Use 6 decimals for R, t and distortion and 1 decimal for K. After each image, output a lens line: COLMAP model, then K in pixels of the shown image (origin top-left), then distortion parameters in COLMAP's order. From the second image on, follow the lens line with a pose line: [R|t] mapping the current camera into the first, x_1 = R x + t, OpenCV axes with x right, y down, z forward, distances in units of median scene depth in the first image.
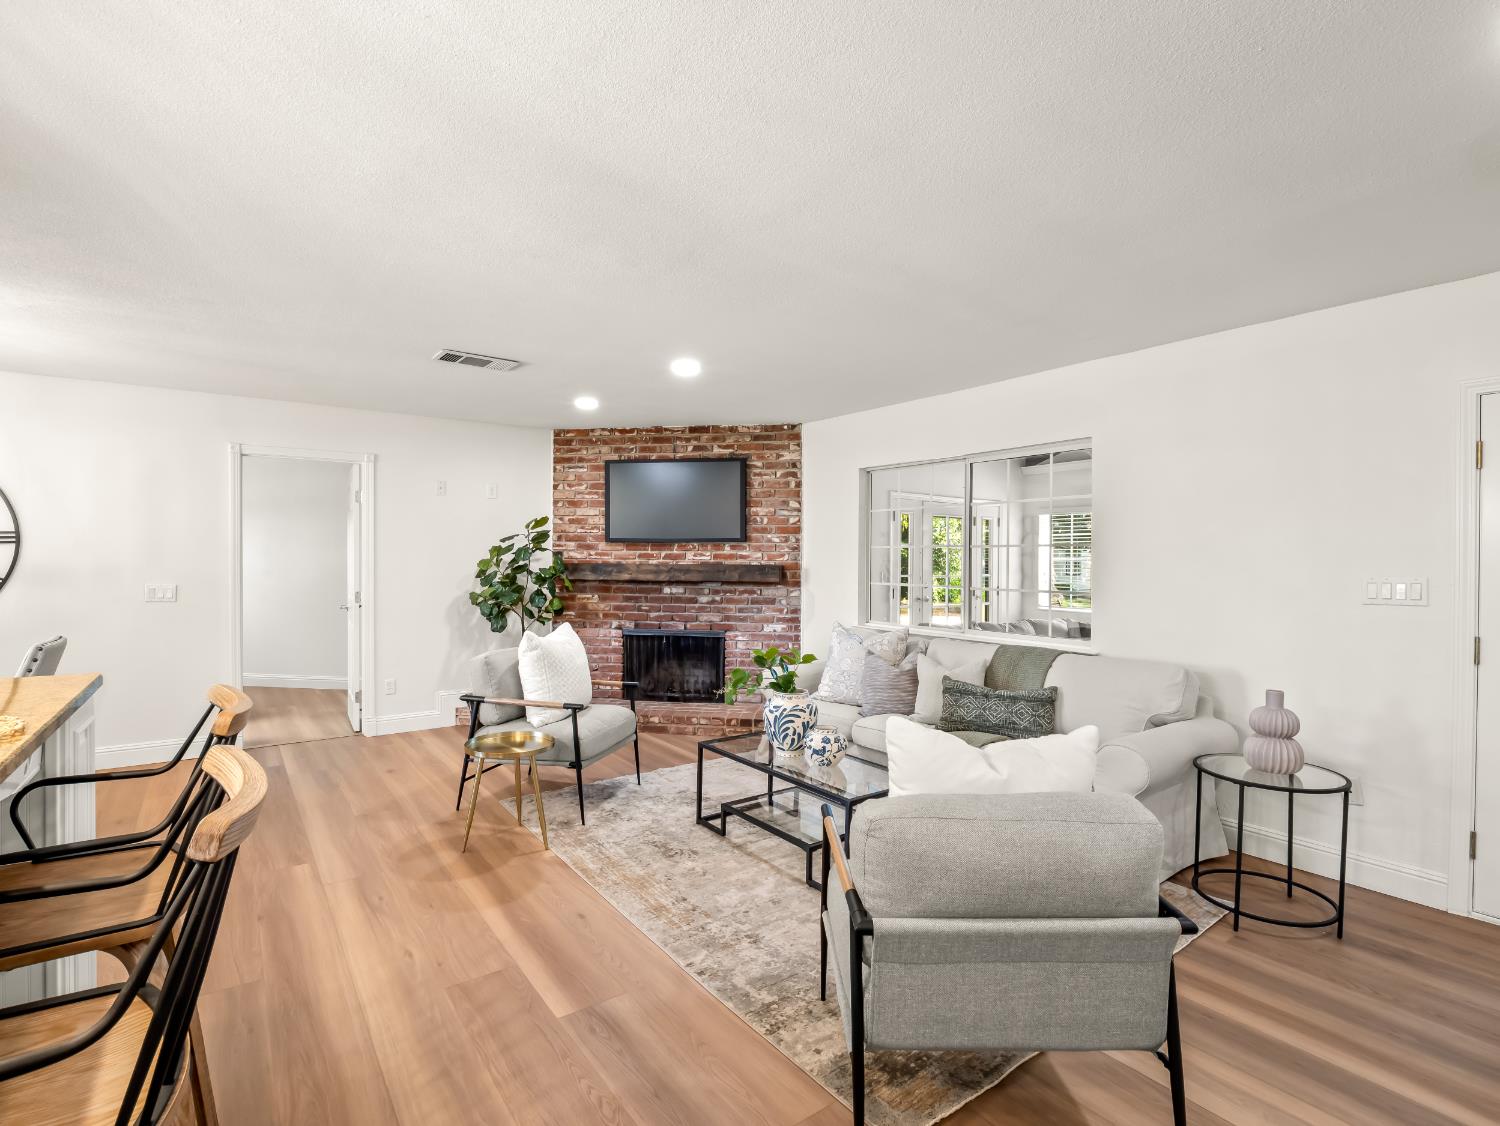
lens RADIAL K [[729.8, 0, 737.1], [0, 729.8, 566.7], [0, 0, 1]] dist [-0.017743, -0.000780]
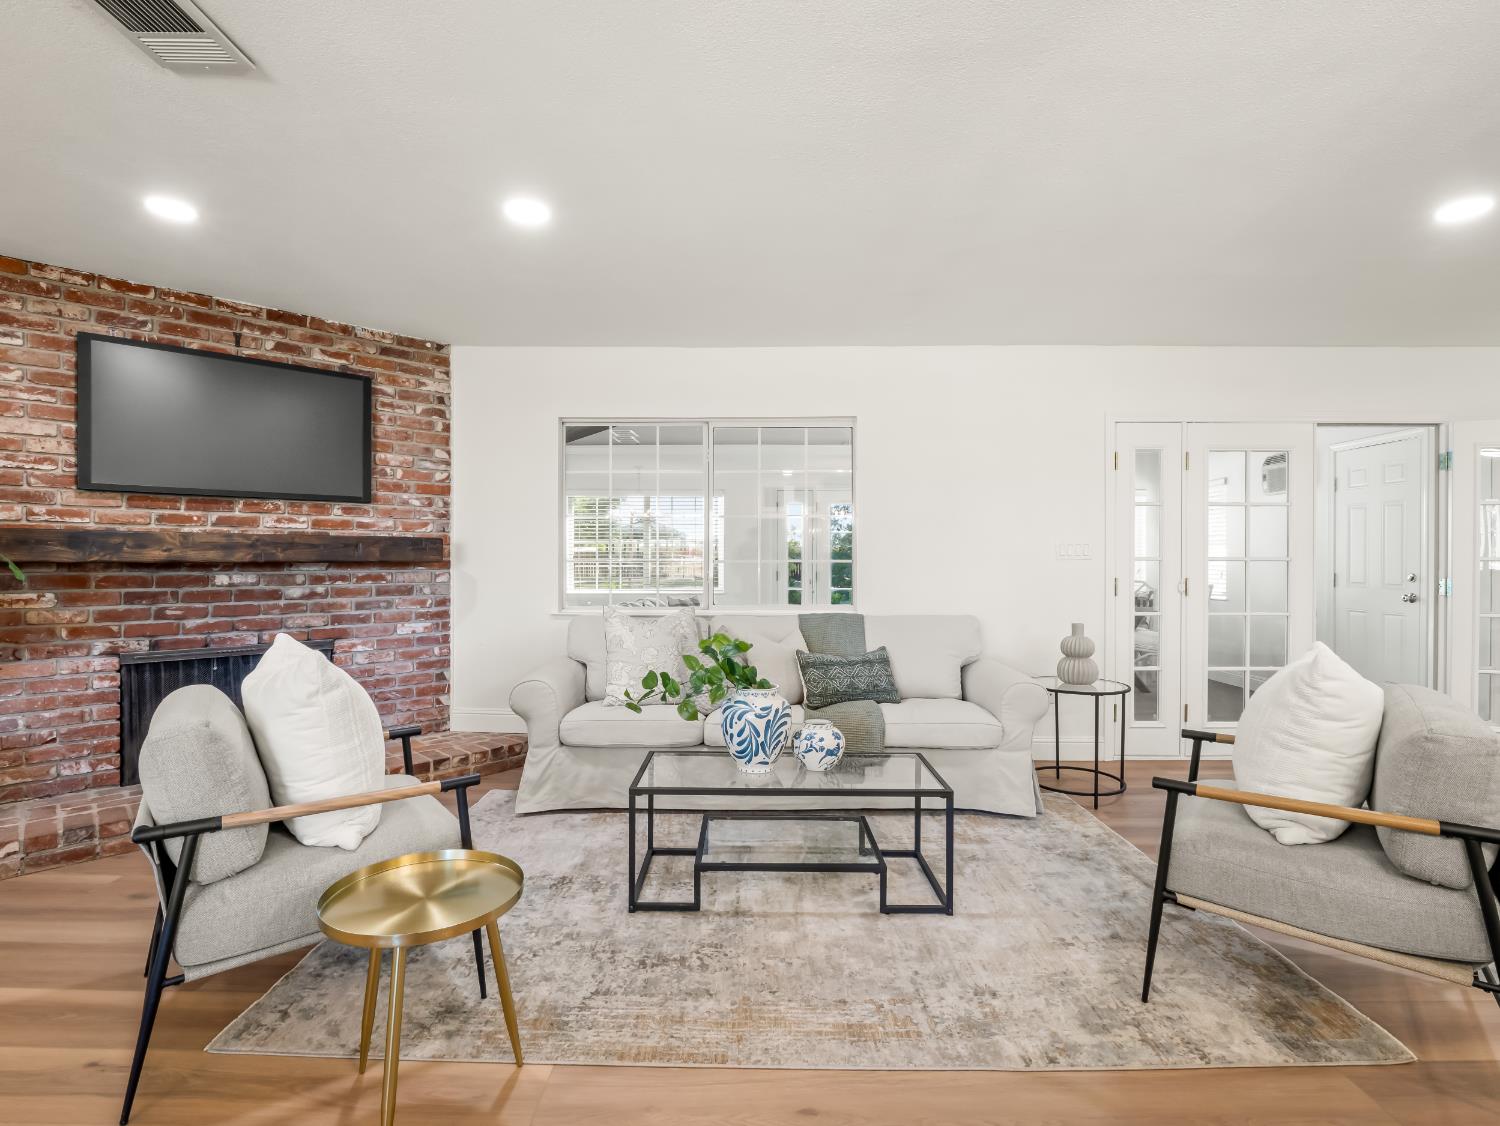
lens RADIAL K [[729.8, 0, 737.1], [0, 729.8, 566.7], [0, 0, 1]] dist [-0.017743, -0.000780]
pose [[0.590620, -0.014596, 0.806818, -0.325662], [0.012177, 0.999884, 0.009175, 0.022318], [-0.806858, 0.004406, 0.590729, 0.332040]]
